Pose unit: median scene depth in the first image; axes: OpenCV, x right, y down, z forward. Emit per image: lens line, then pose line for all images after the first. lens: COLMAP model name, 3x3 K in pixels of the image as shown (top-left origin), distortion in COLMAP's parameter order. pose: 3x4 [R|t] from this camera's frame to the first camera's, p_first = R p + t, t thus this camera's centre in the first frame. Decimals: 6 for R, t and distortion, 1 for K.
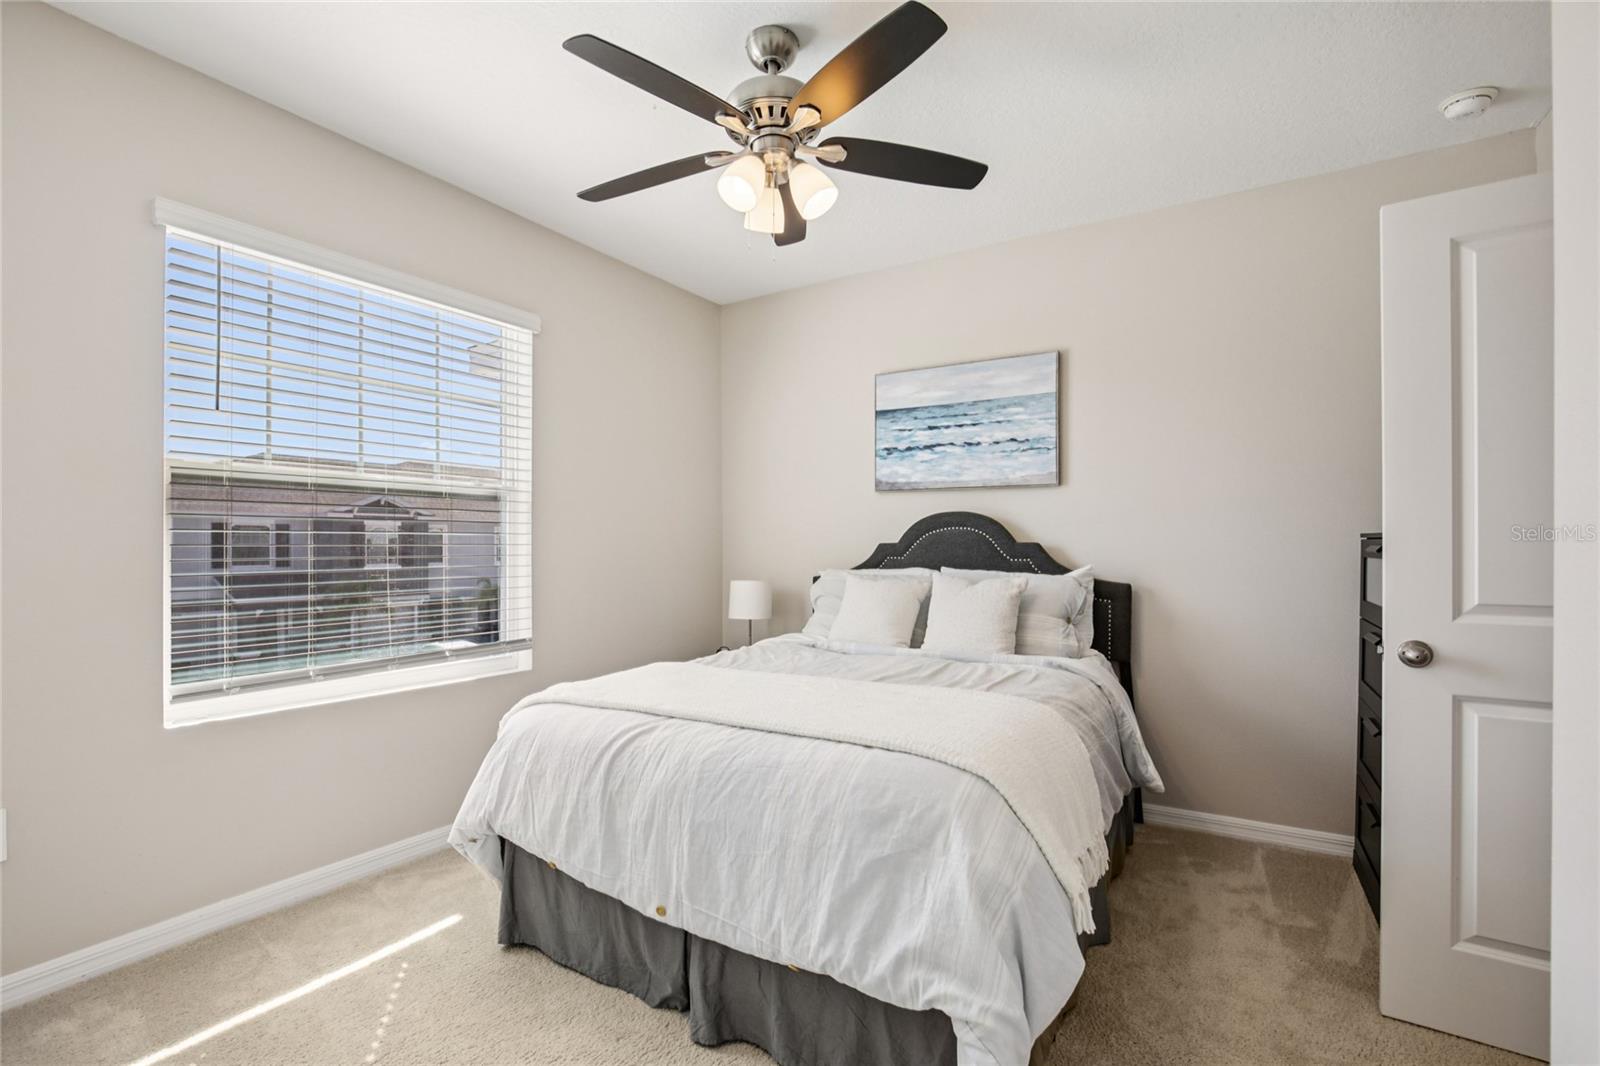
lens RADIAL K [[735.9, 0, 793.8], [0, 735.9, 544.2], [0, 0, 1]] dist [-0.029210, 0.001441]
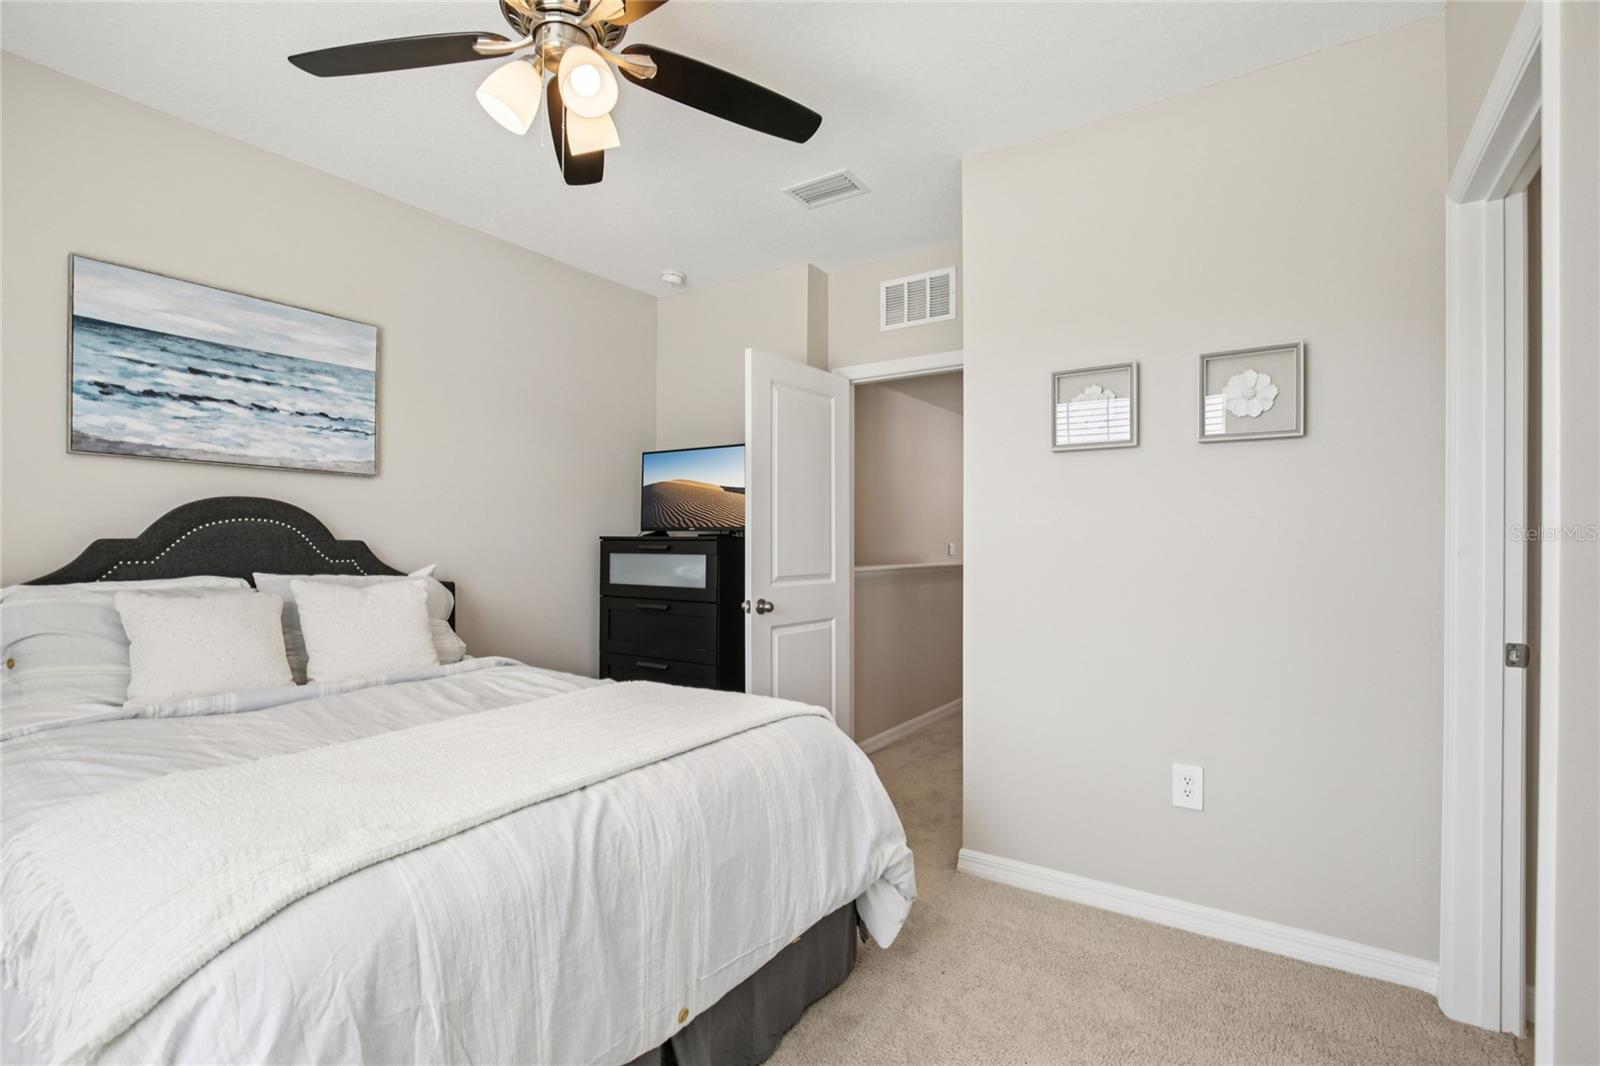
lens RADIAL K [[735.9, 0, 793.8], [0, 735.9, 544.2], [0, 0, 1]] dist [-0.029210, 0.001441]
pose [[0.036041, 0.003016, 0.999346, -0.481375], [-0.006662, 0.999974, -0.002777, 0.001193], [-0.999328, -0.006557, 0.036060, 0.432629]]
